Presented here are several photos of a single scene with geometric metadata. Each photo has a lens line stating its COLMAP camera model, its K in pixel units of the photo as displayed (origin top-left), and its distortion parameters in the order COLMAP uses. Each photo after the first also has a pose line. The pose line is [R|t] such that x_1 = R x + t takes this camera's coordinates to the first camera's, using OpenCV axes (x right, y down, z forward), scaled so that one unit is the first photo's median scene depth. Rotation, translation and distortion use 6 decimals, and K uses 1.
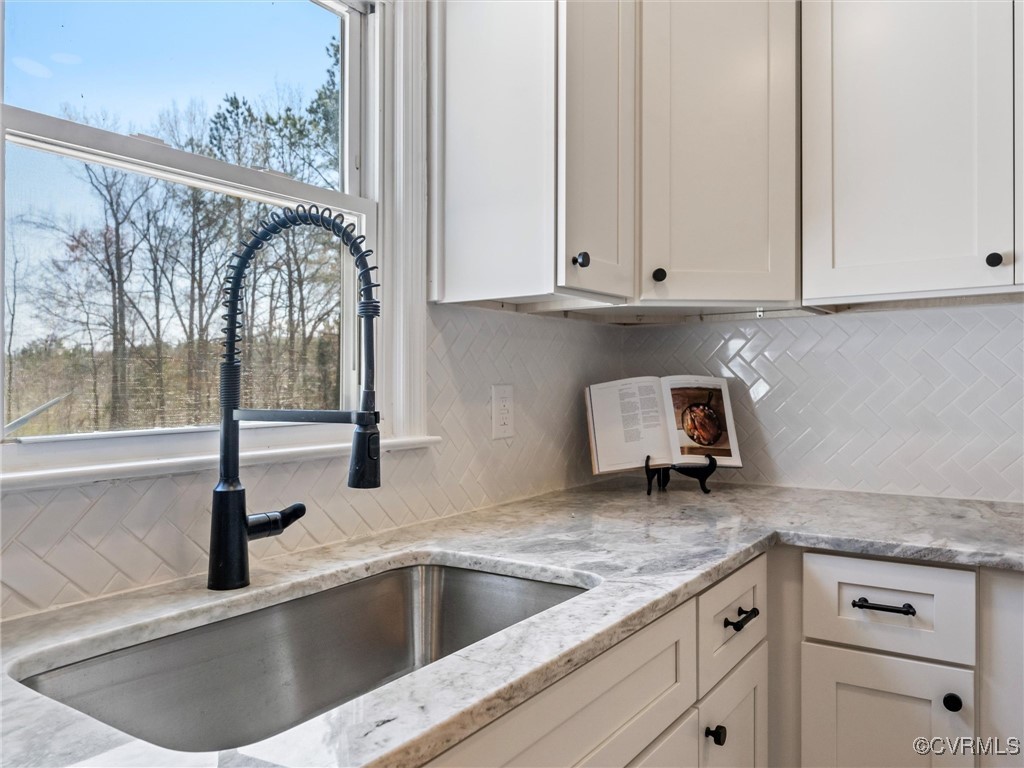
lens RADIAL K [[765.1, 0, 512.7], [0, 765.1, 401.9], [0, 0, 1]] dist [-0.001908, -0.005986]
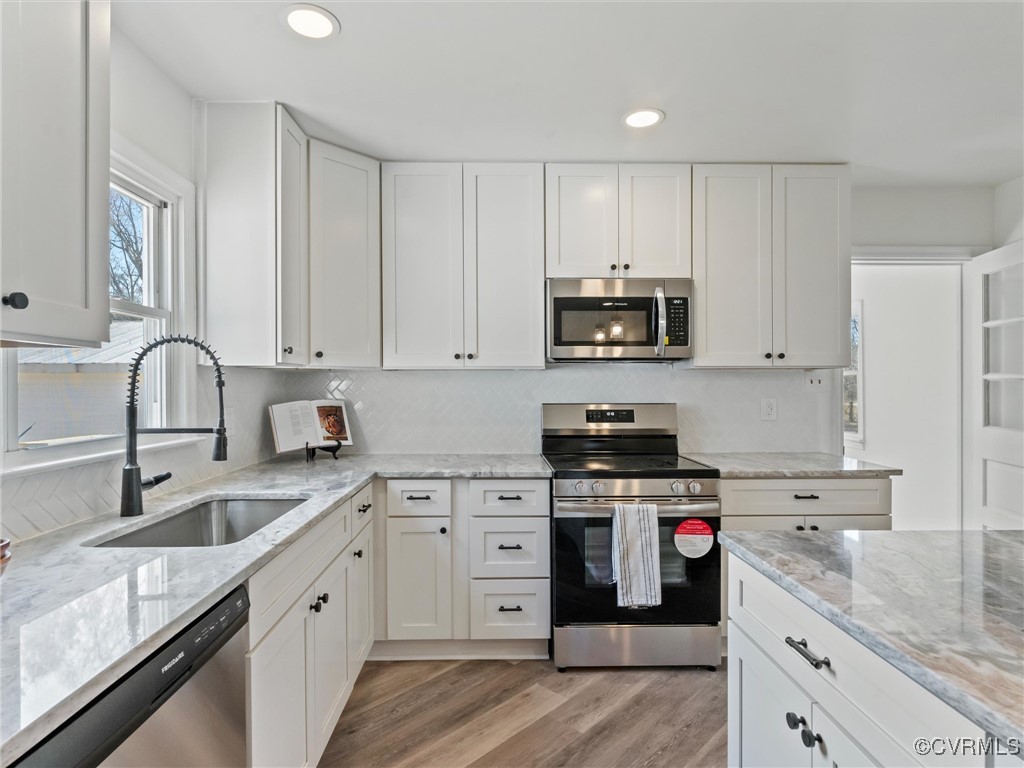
lens RADIAL K [[683.2, 0, 512.0], [0, 683.2, 384.0], [0, 0, 1]] dist [-0.007539, -0.002133]
pose [[0.818749, -0.000021, 0.574151, -0.511258], [0.006875, 0.999929, -0.009767, -0.073672], [-0.574110, 0.011944, 0.818691, -0.940806]]
